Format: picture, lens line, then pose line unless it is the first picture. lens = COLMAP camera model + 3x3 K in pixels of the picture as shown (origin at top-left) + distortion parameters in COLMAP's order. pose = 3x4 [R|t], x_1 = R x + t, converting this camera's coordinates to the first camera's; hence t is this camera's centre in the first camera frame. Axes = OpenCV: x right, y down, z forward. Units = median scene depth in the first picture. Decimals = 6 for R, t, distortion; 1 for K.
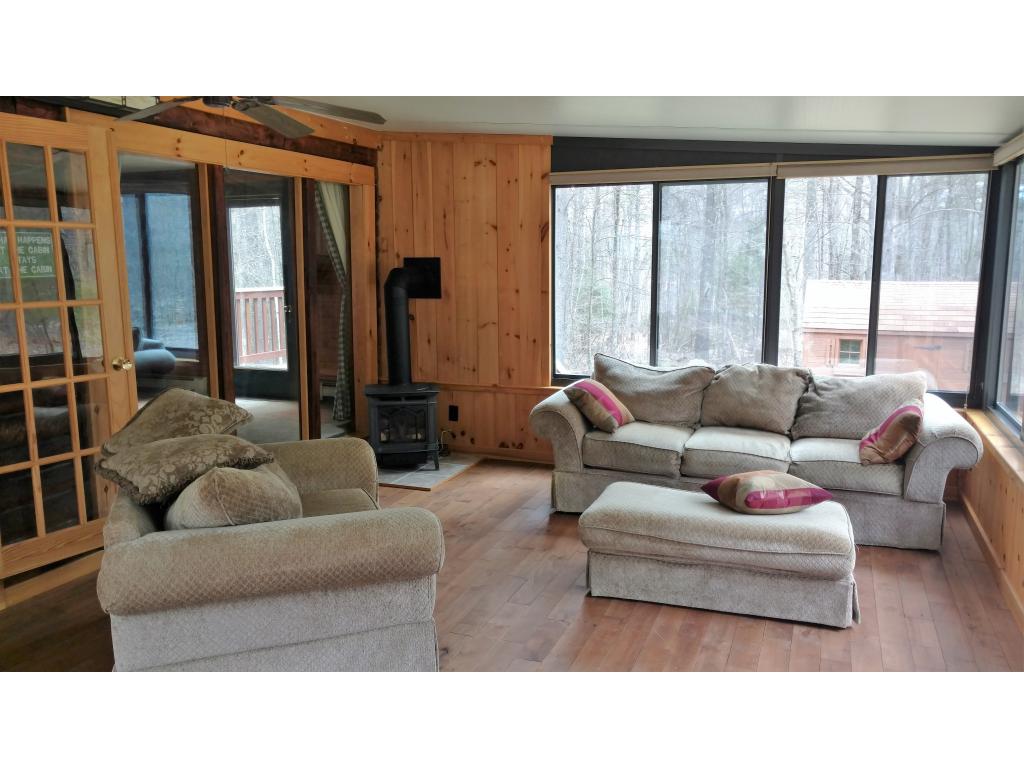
lens RADIAL K [[824.3, 0, 509.0], [0, 824.3, 387.1], [0, 0, 1]] dist [0.029609, -0.009179]
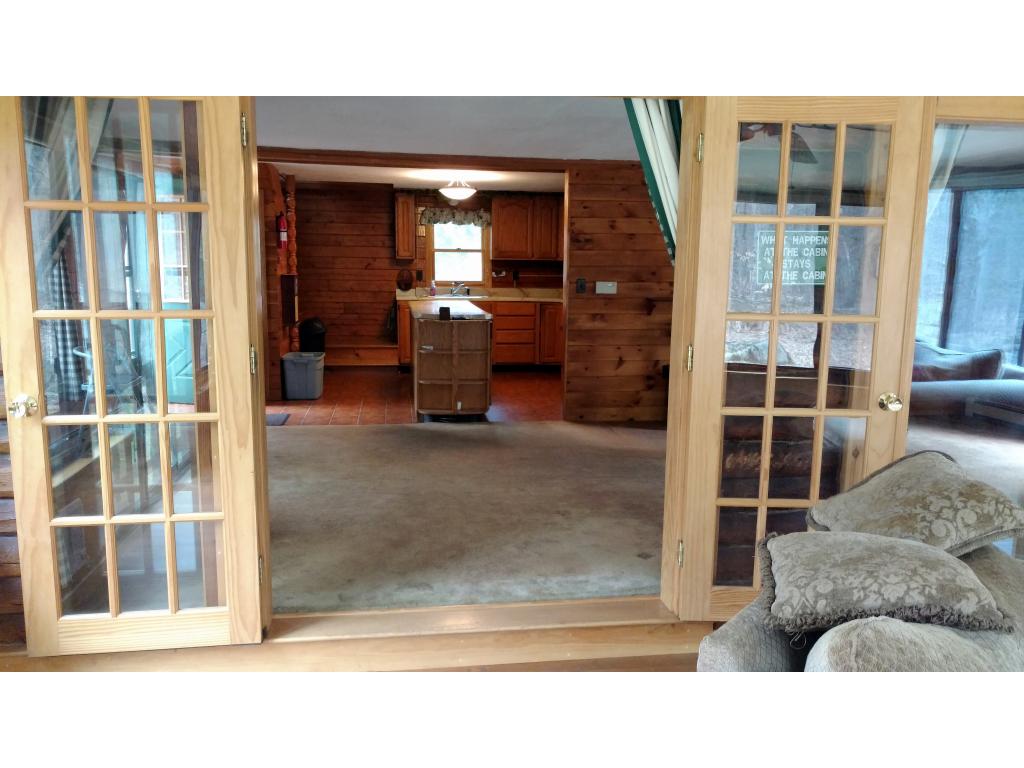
lens RADIAL K [[824.3, 0, 510.9], [0, 824.3, 382.8], [0, 0, 1]] dist [0.029609, -0.009179]
pose [[0.516523, 0.144913, -0.843922, -0.009288], [-0.154617, 0.985159, 0.074532, -0.057623], [0.842198, 0.091988, 0.531264, 0.359151]]
